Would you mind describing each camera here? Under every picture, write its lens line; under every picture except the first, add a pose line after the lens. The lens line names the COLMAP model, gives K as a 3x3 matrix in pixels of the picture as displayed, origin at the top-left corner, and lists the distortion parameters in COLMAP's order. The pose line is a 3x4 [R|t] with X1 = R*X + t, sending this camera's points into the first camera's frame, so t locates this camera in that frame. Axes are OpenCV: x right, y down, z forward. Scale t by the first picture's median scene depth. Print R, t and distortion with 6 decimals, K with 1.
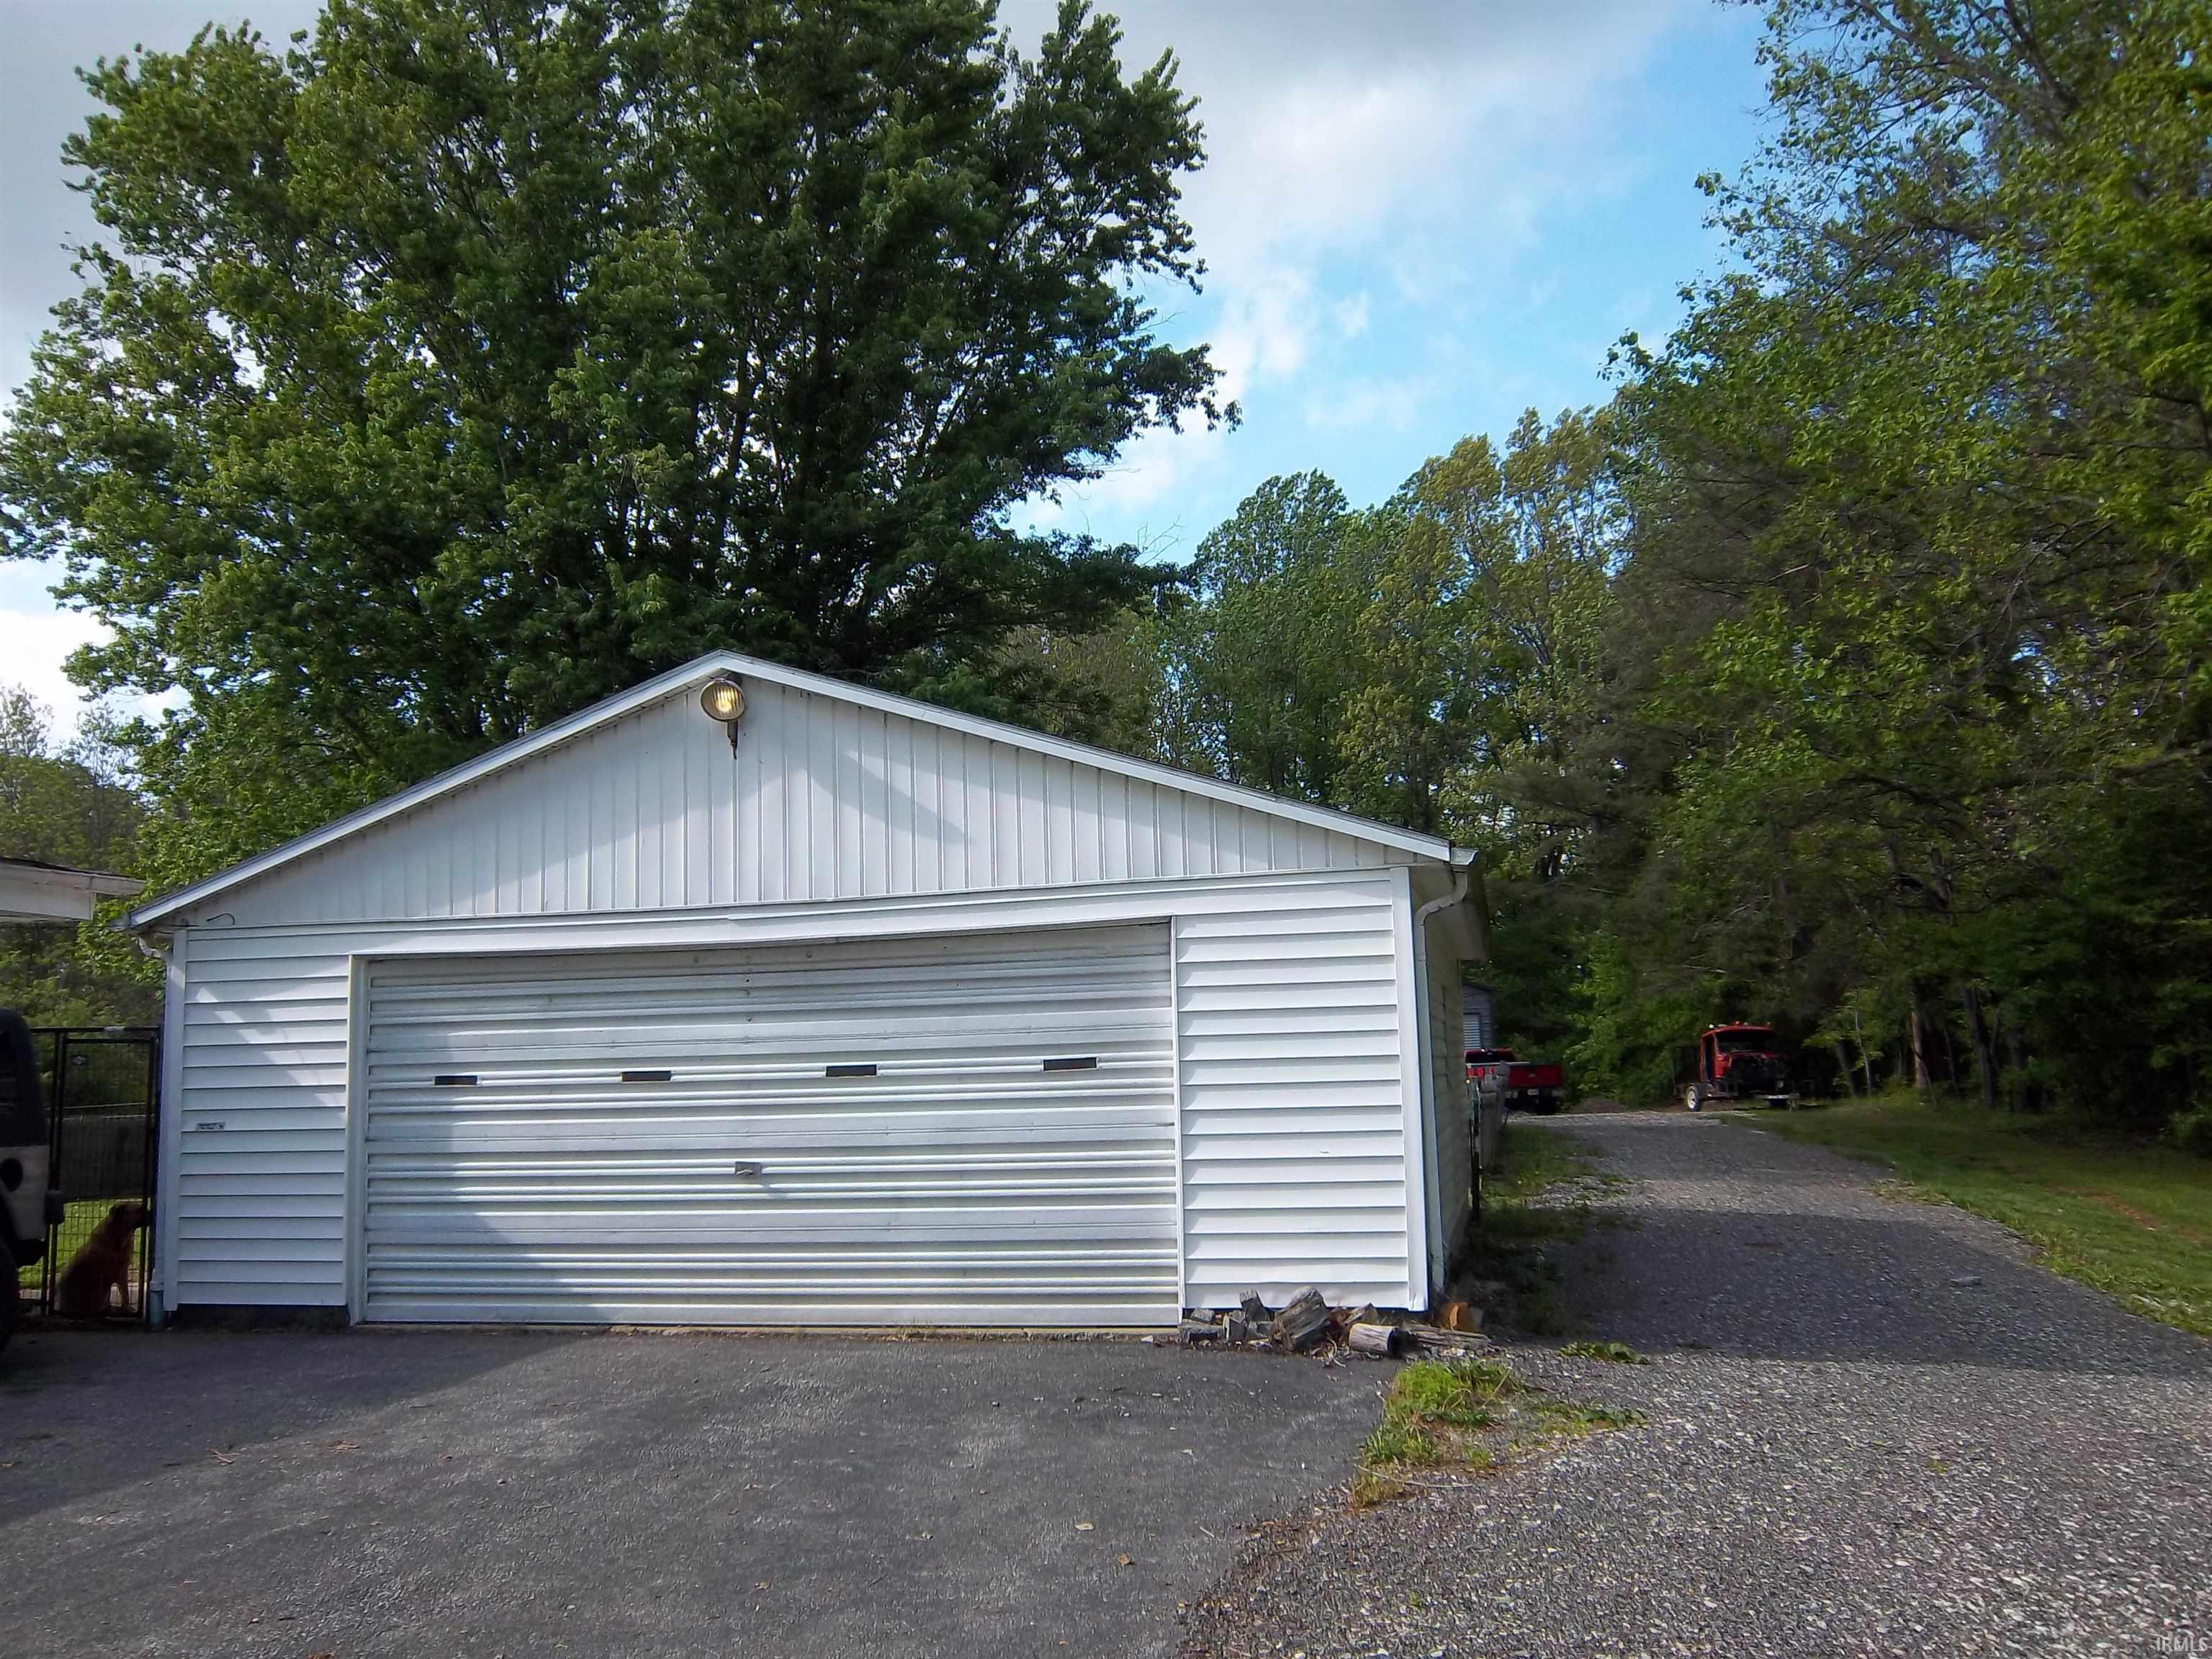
lens RADIAL K [[1848.1, 0, 1106.0], [0, 1848.1, 829.5], [0, 0, 1]] dist [-0.114527, 0.083009]
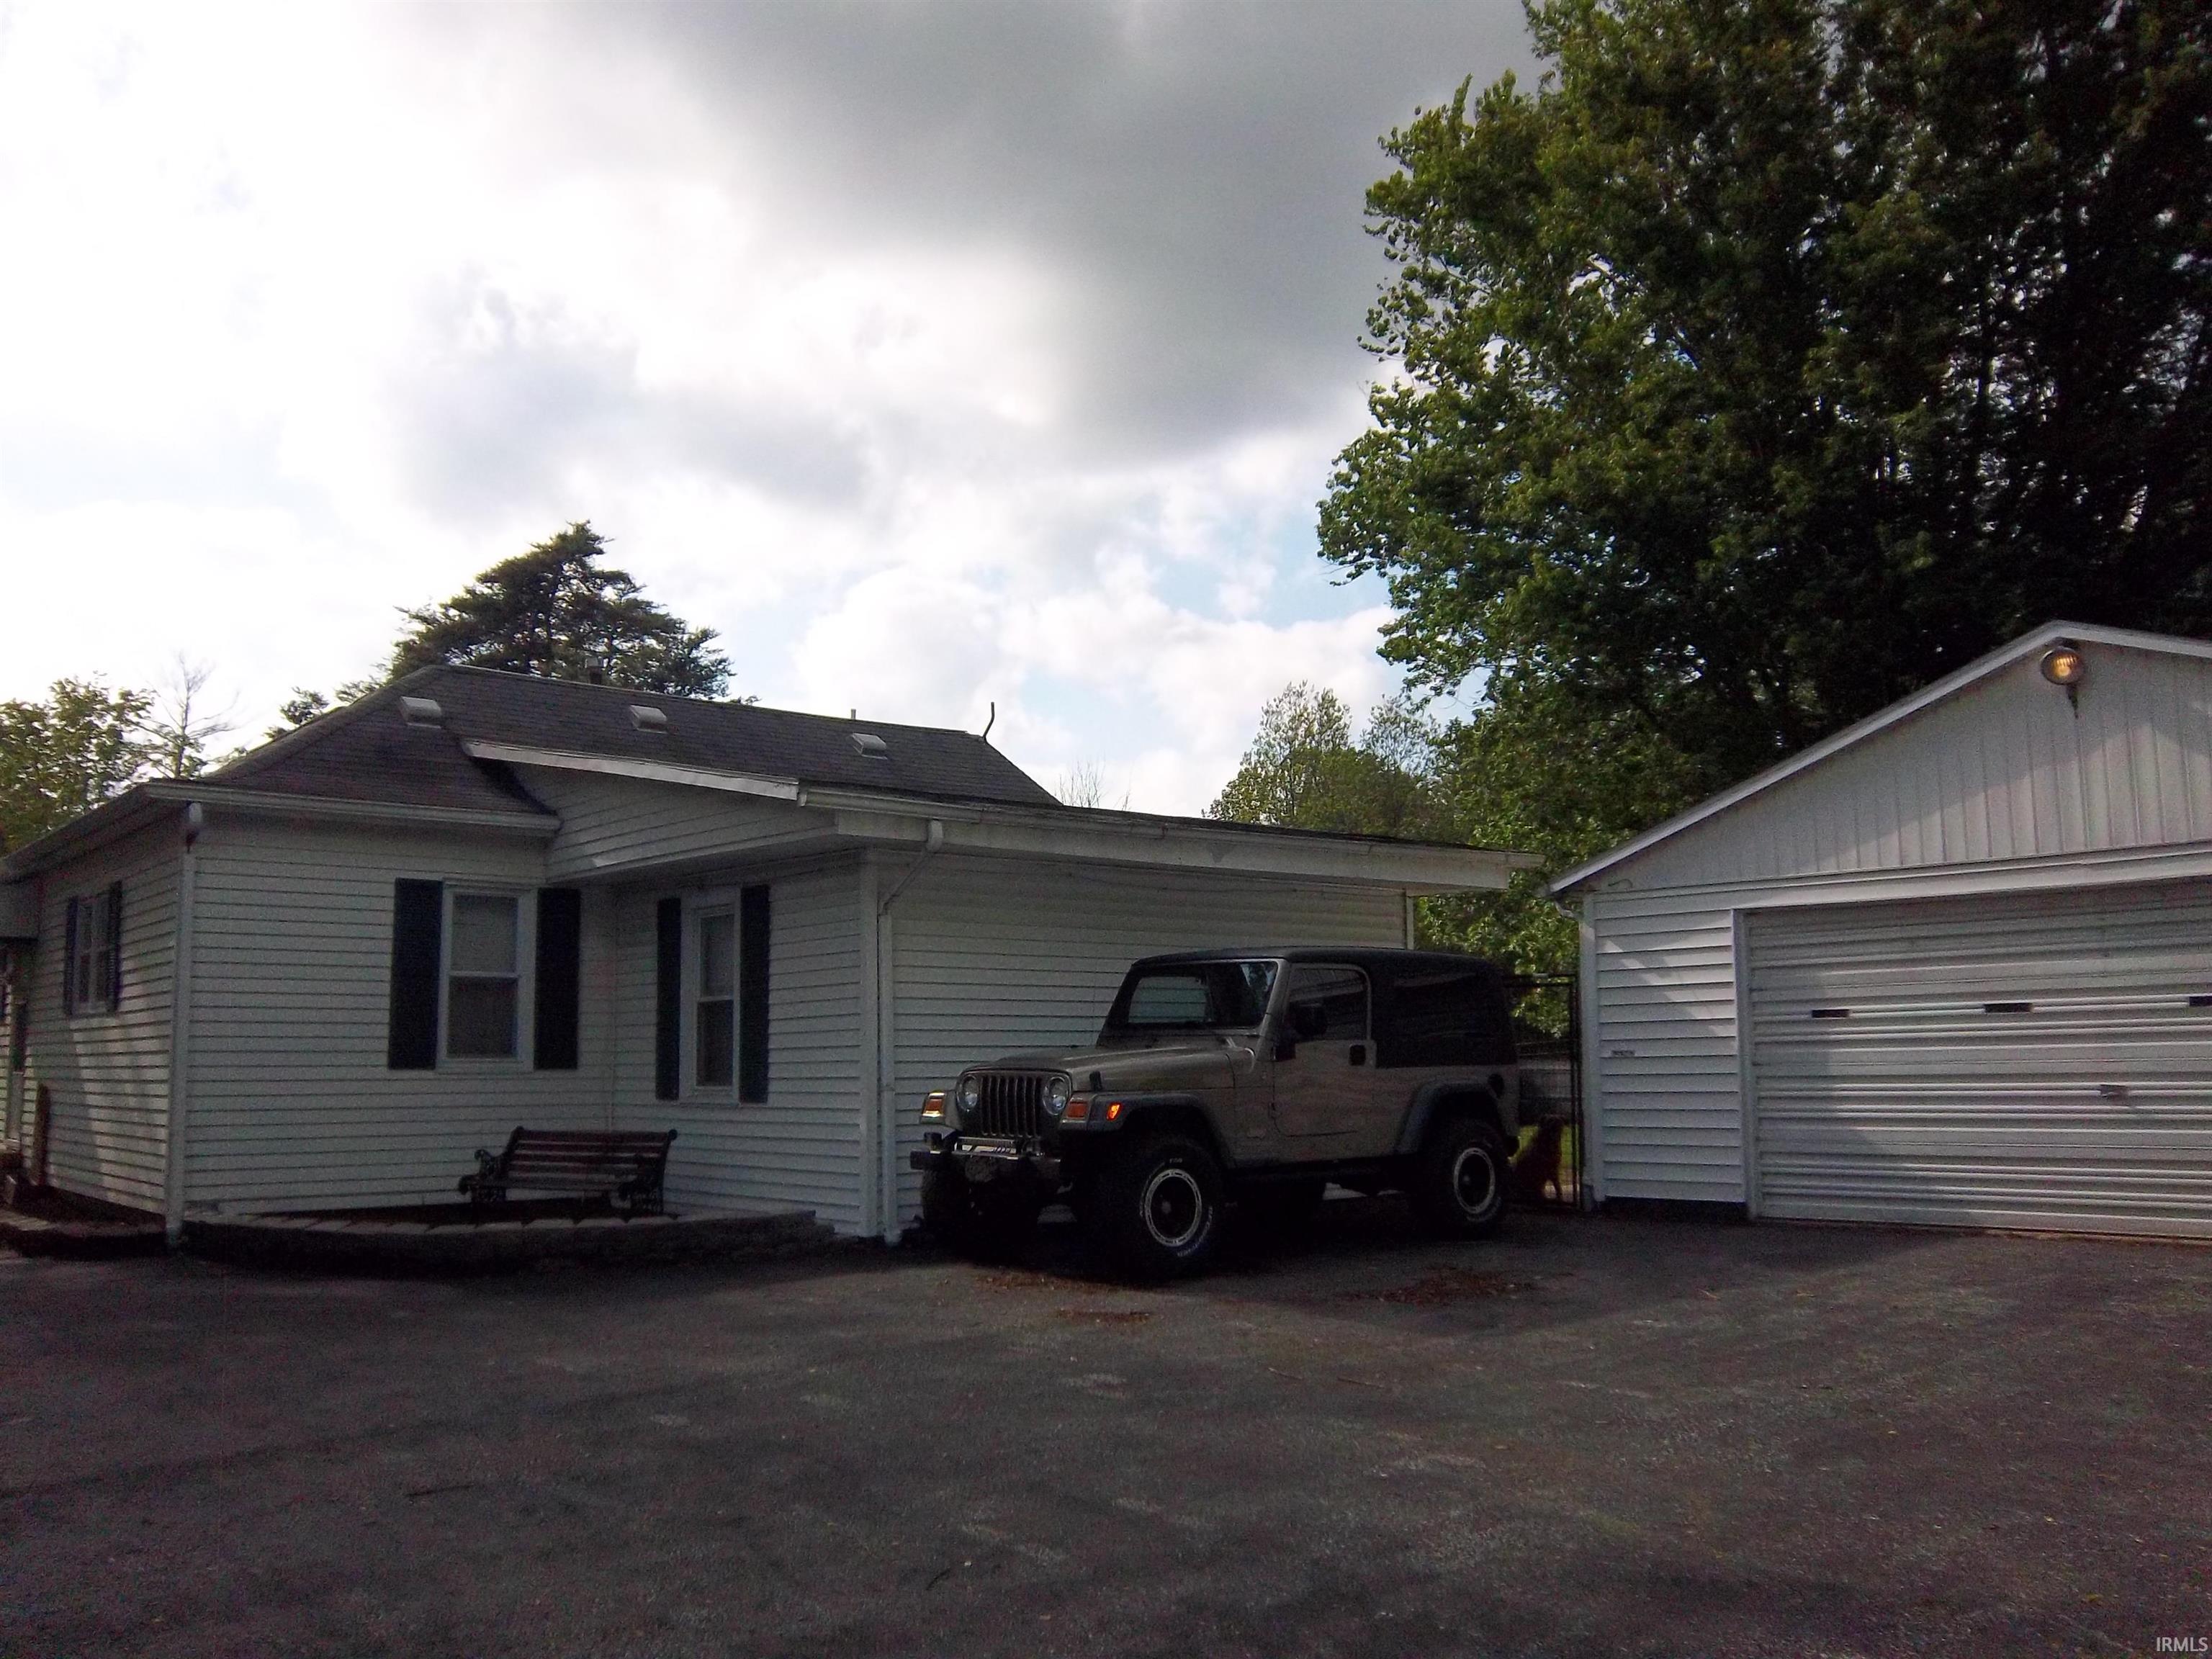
lens RADIAL K [[1848.1, 0, 1106.0], [0, 1848.1, 829.5], [0, 0, 1]] dist [-0.114527, 0.083009]
pose [[0.795731, -0.053762, -0.603259, -0.017754], [0.068926, 0.997620, 0.002009, -0.013740], [0.601715, -0.043179, 0.797543, -0.197482]]
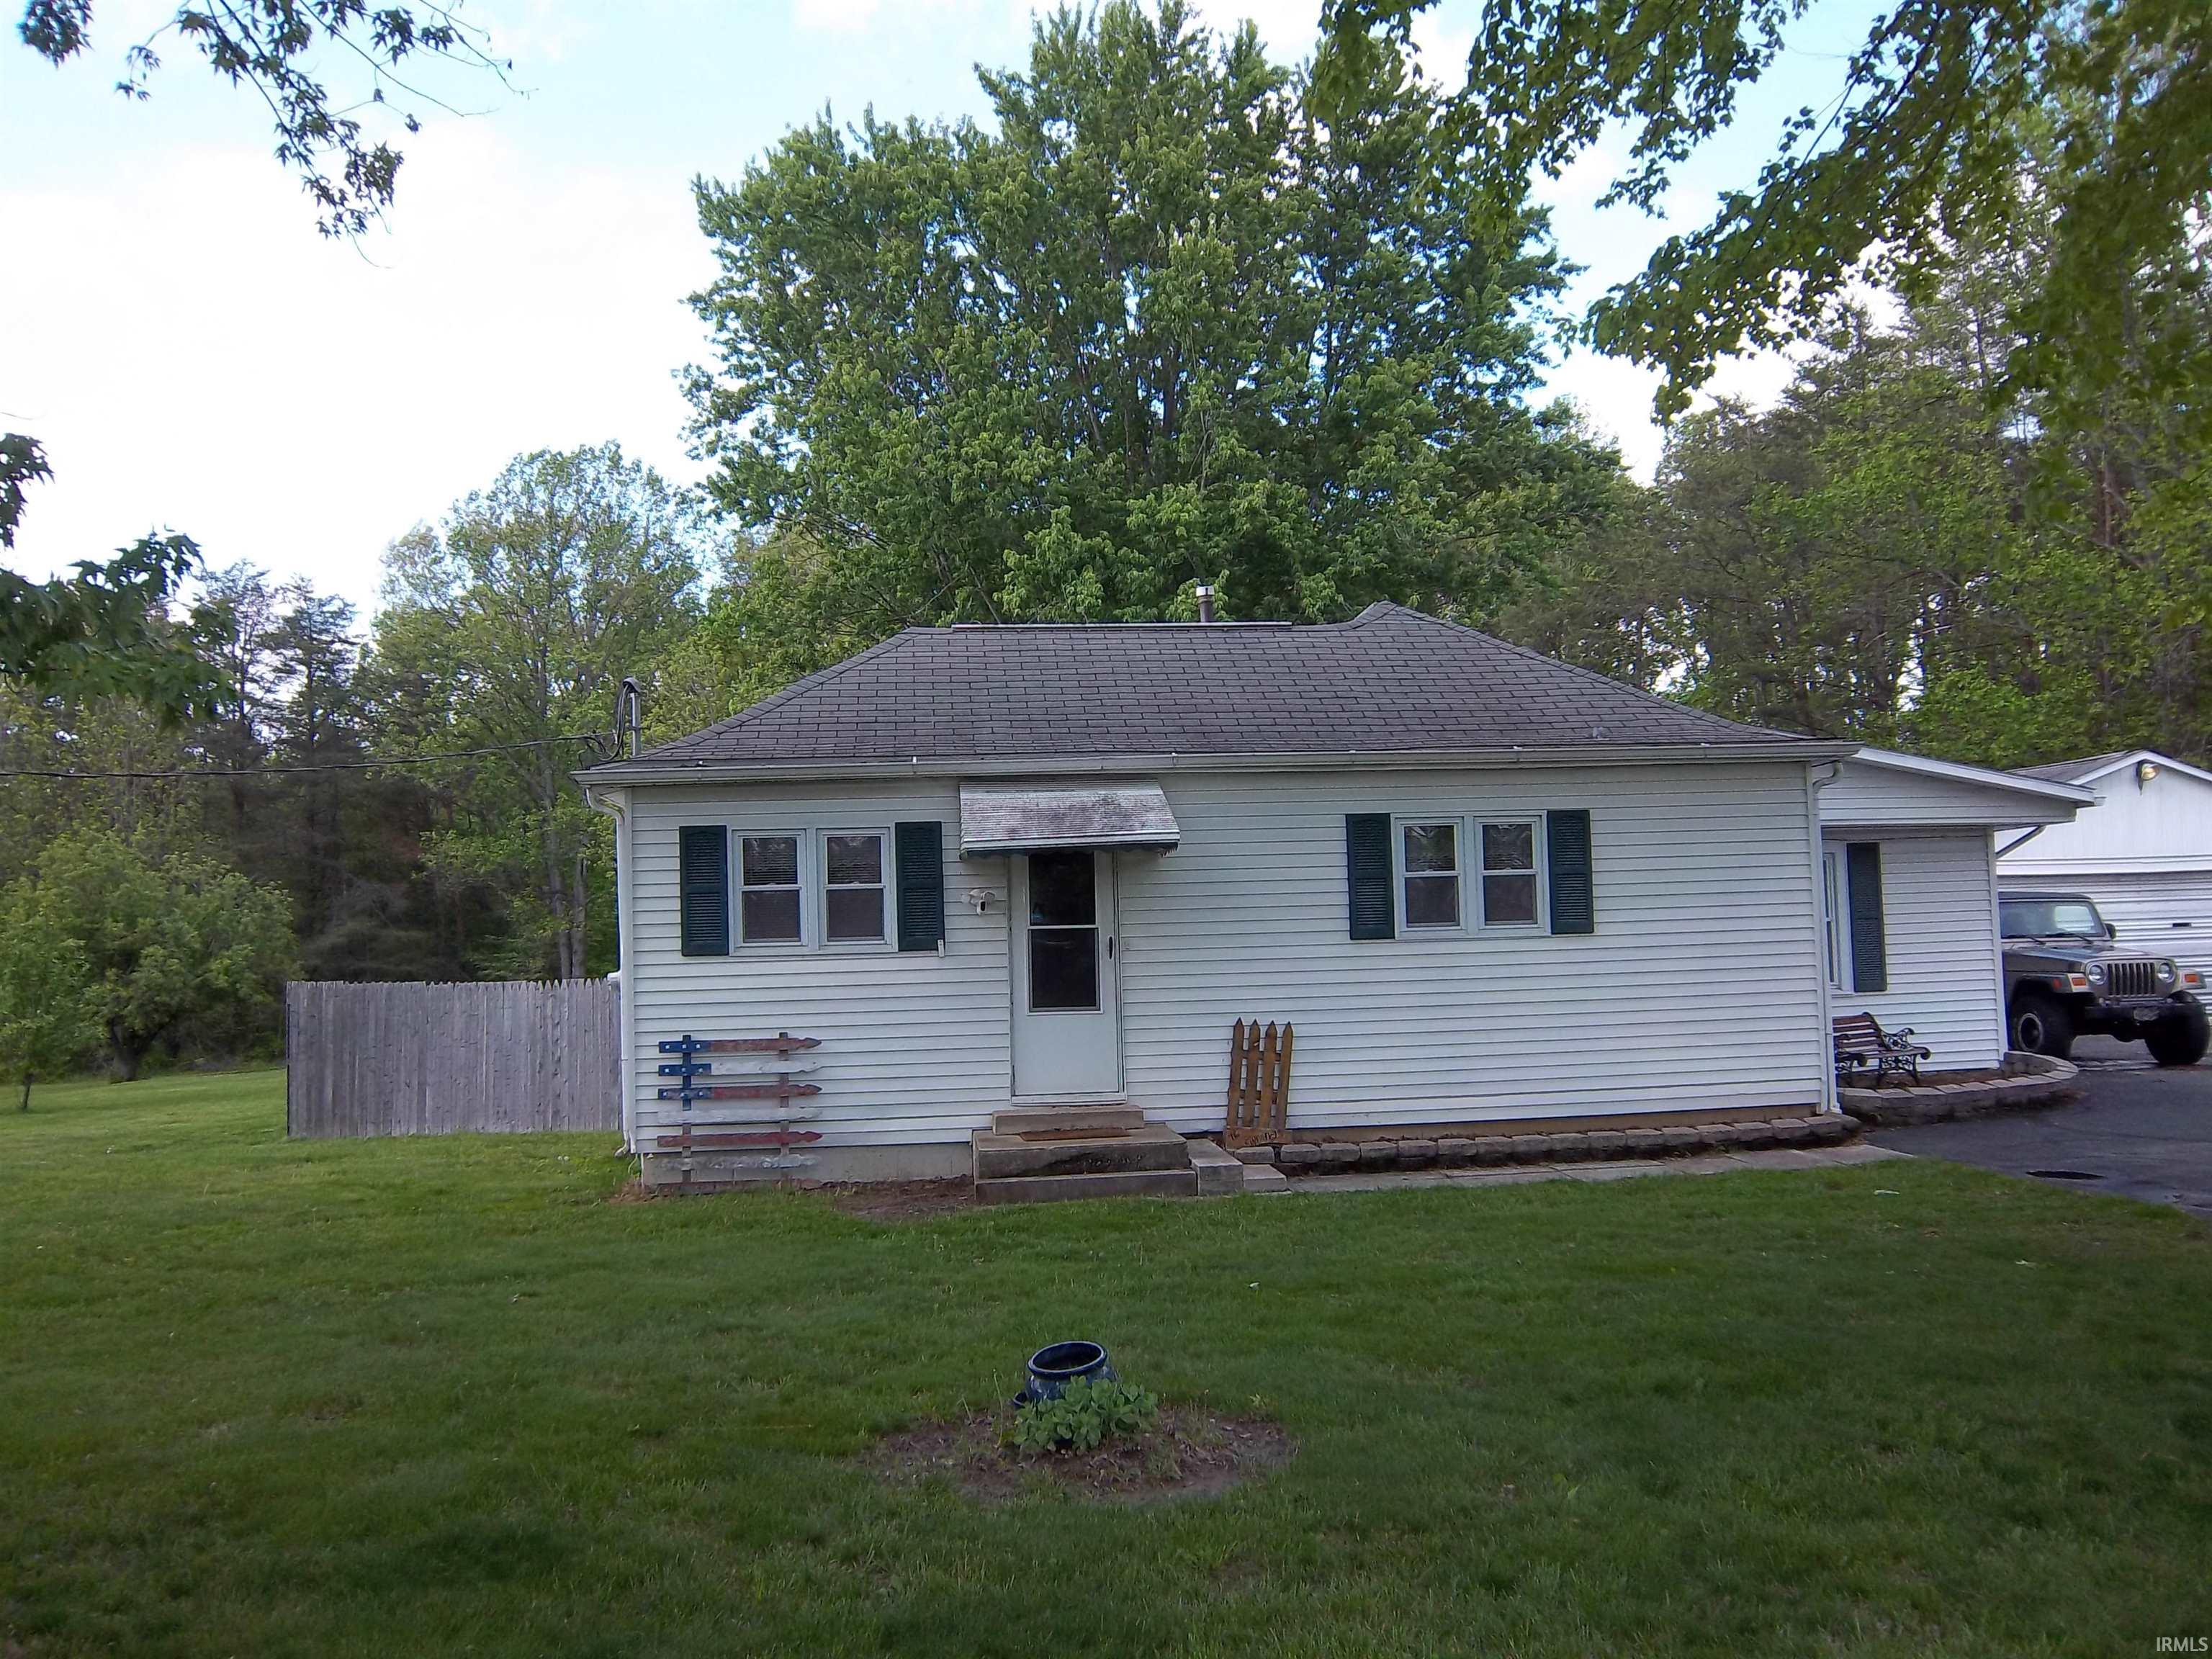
lens RADIAL K [[1848.1, 0, 1106.0], [0, 1848.1, 829.5], [0, 0, 1]] dist [-0.114527, 0.083009]
pose [[0.948637, 0.021434, 0.315640, -2.147180], [-0.041756, 0.997457, 0.057760, -0.071856], [-0.313600, -0.067973, 0.947119, -0.778245]]
